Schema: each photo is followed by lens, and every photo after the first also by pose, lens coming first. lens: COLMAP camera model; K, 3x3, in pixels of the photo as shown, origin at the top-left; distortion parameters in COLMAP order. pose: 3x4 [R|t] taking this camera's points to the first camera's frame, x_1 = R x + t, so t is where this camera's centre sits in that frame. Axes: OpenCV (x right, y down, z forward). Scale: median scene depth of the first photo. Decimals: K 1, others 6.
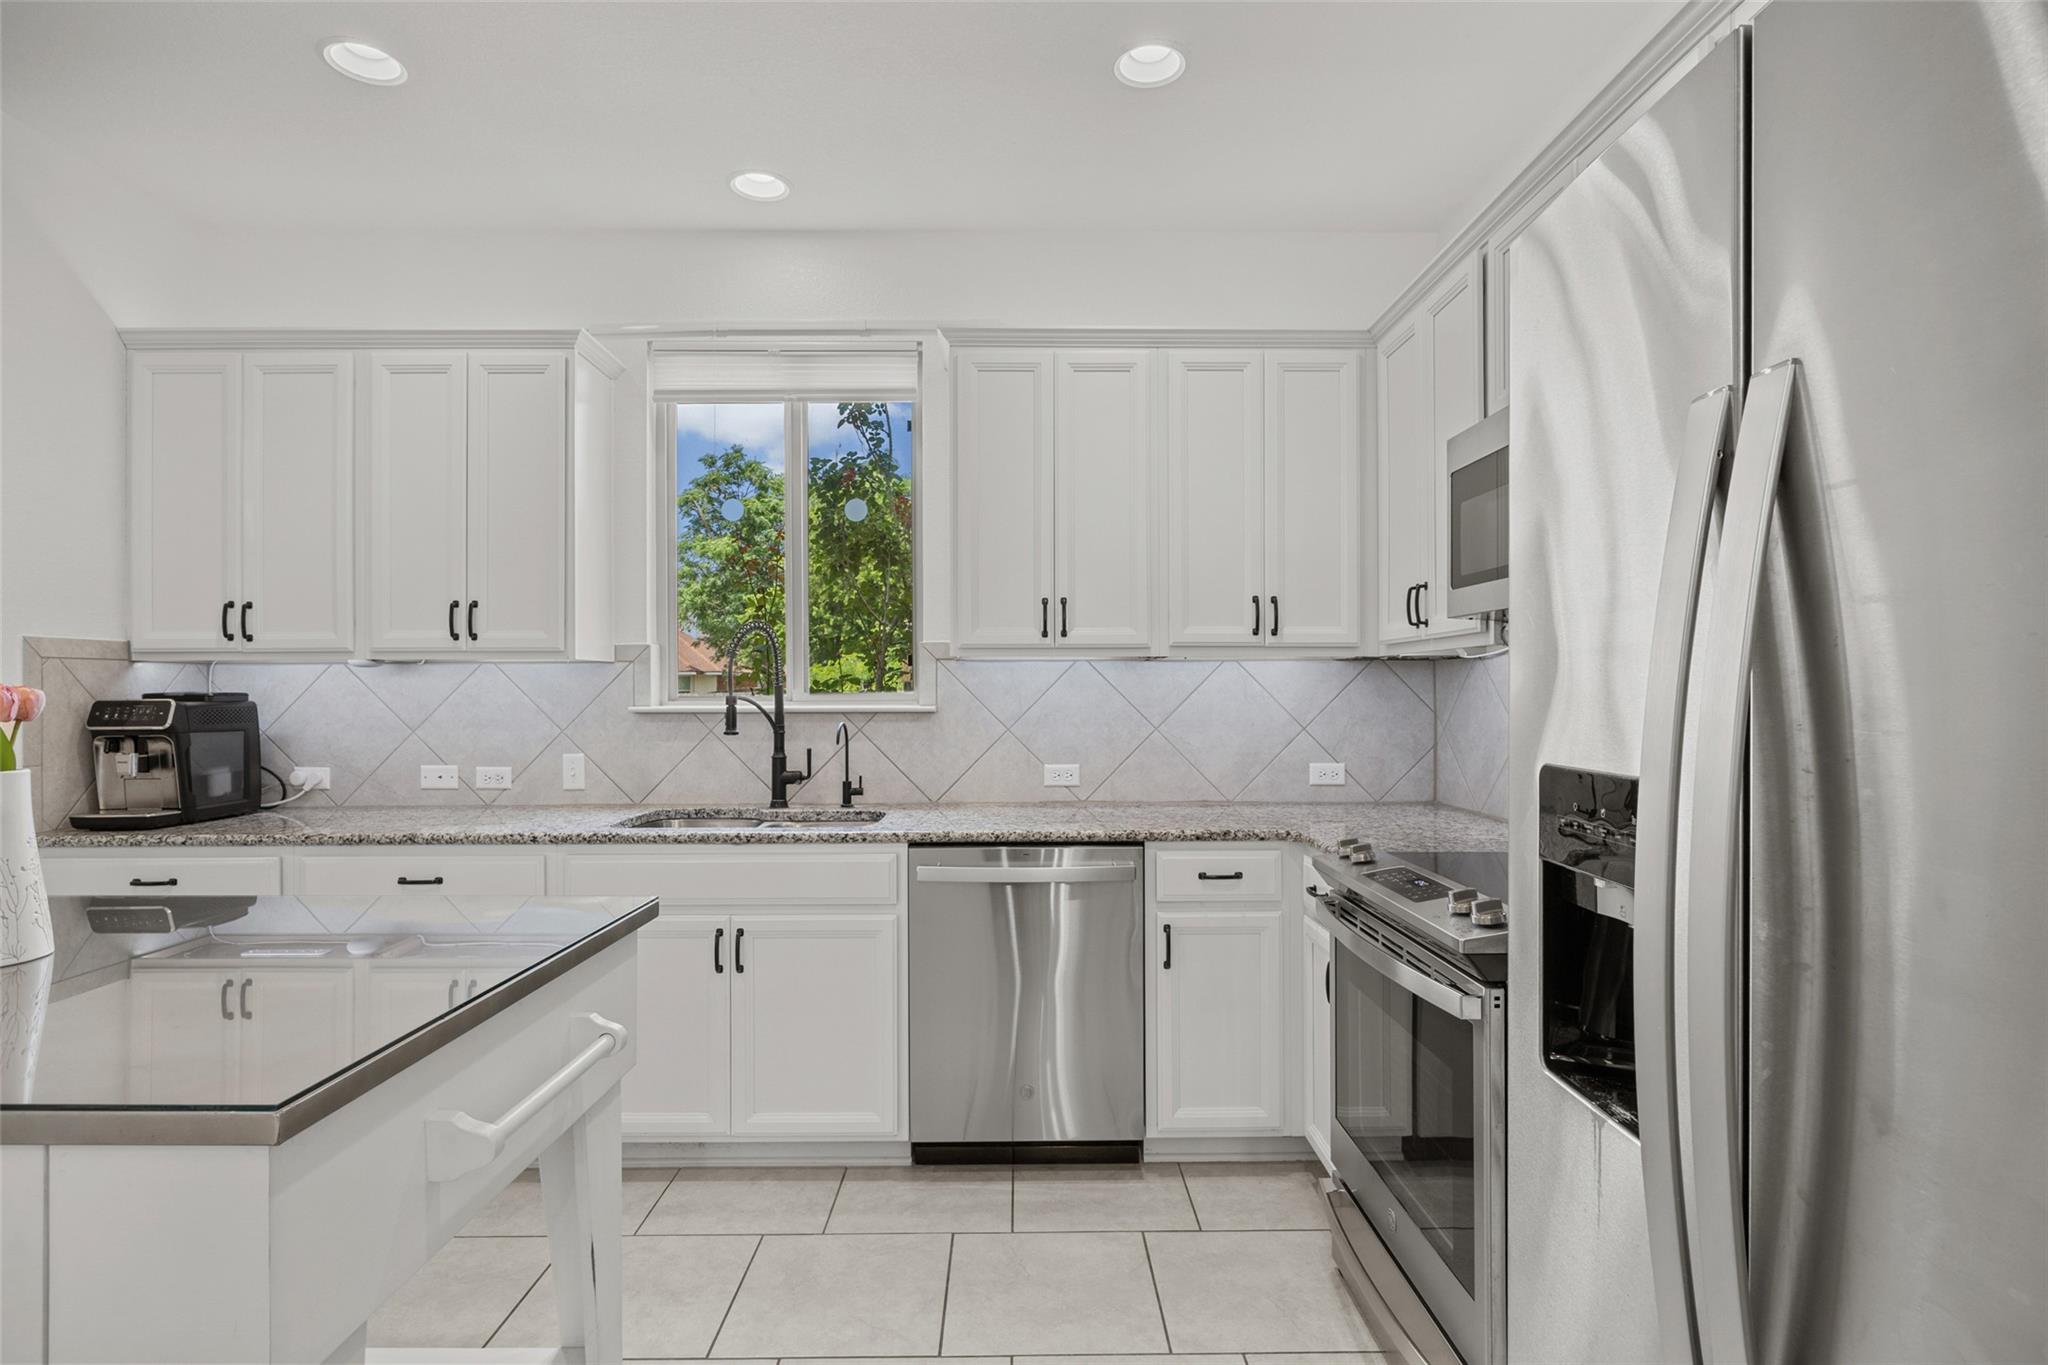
lens RADIAL K [[1026.8, 0, 1023.3], [0, 1026.8, 681.5], [0, 0, 1]] dist [-0.001970, -0.001568]
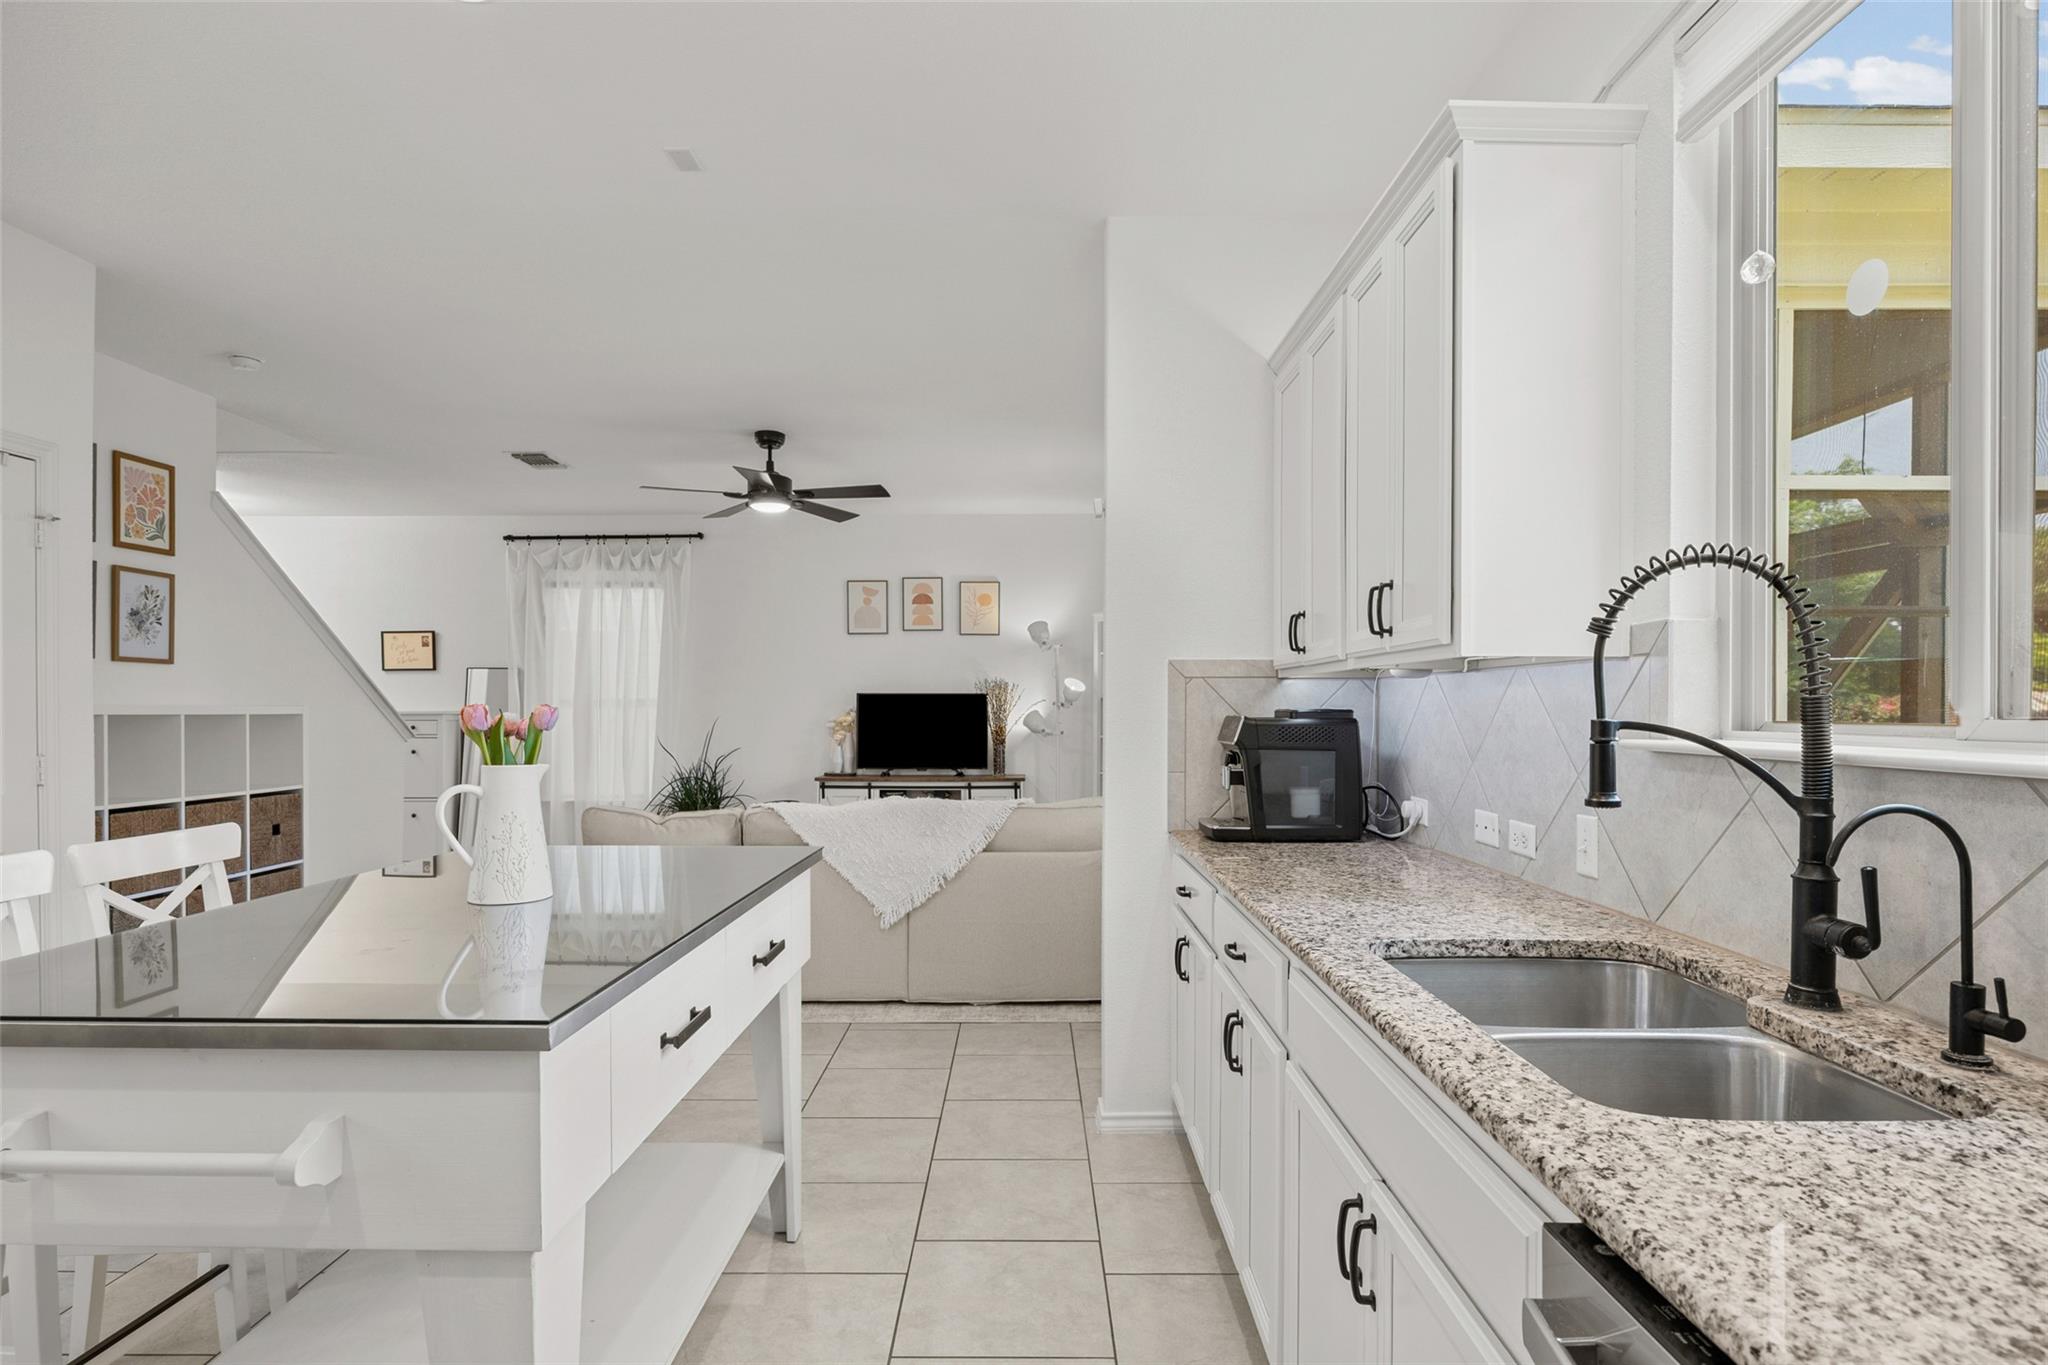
lens RADIAL K [[1026.8, 0, 1029.8], [0, 1026.8, 713.2], [0, 0, 1]] dist [-0.001970, -0.001568]
pose [[-0.006969, 0.008939, -0.999936, 0.161105], [0.008212, 0.999927, 0.008882, 0.003672], [0.999942, -0.008149, -0.007042, 0.700793]]
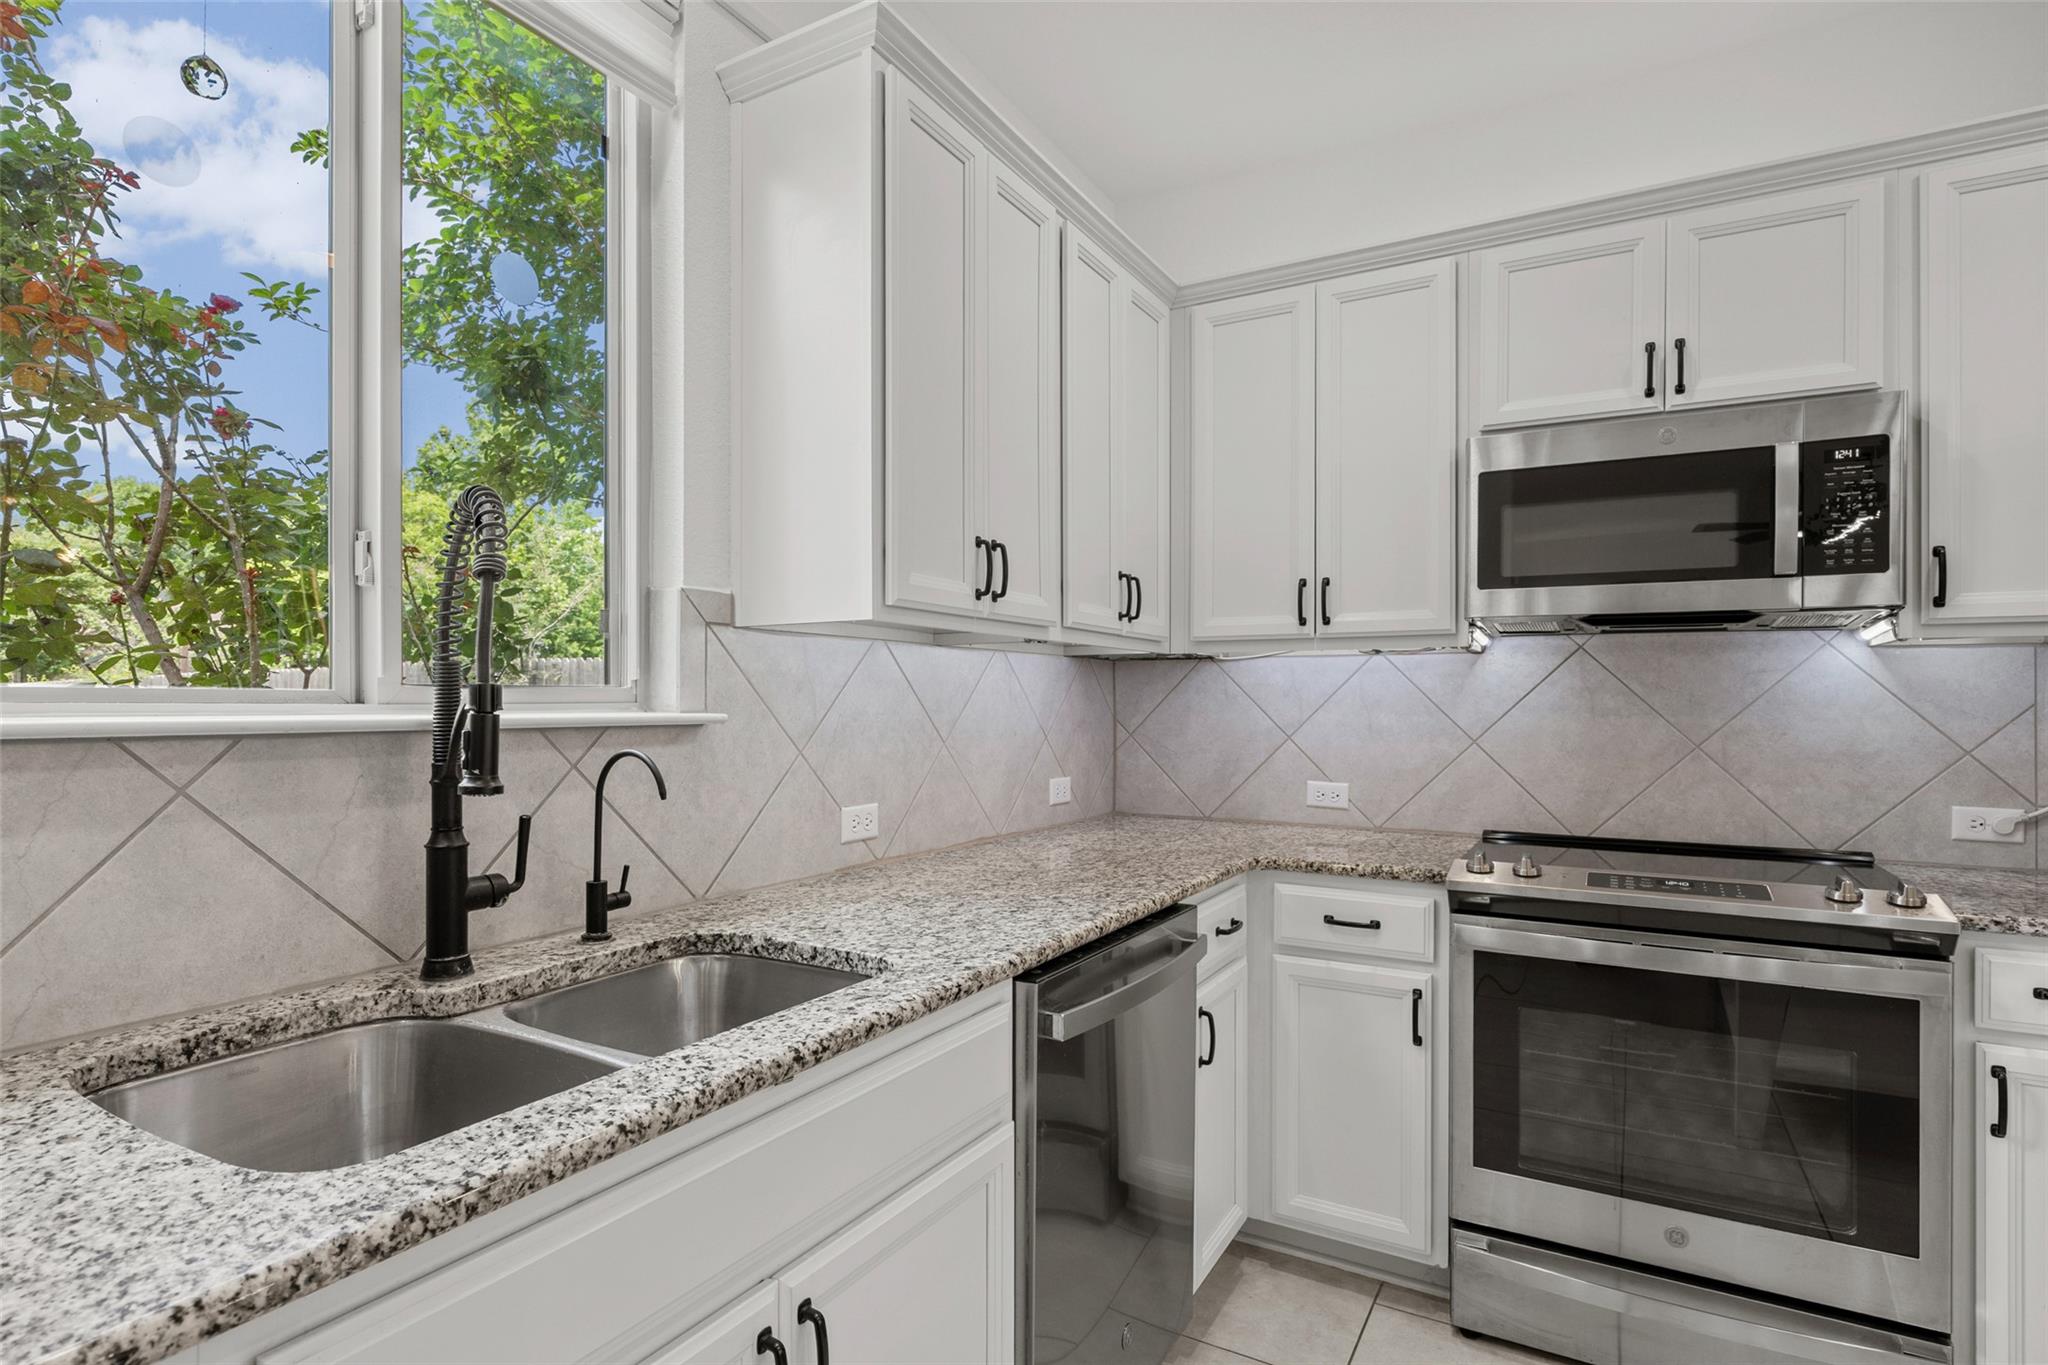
lens RADIAL K [[1026.8, 0, 1015.8], [0, 1026.8, 694.5], [0, 0, 1]] dist [-0.001970, -0.001568]
pose [[0.517603, 0.009448, 0.855569, -0.461919], [-0.009558, 0.999940, -0.005260, 0.016064], [-0.855568, -0.005455, 0.517662, 0.613028]]
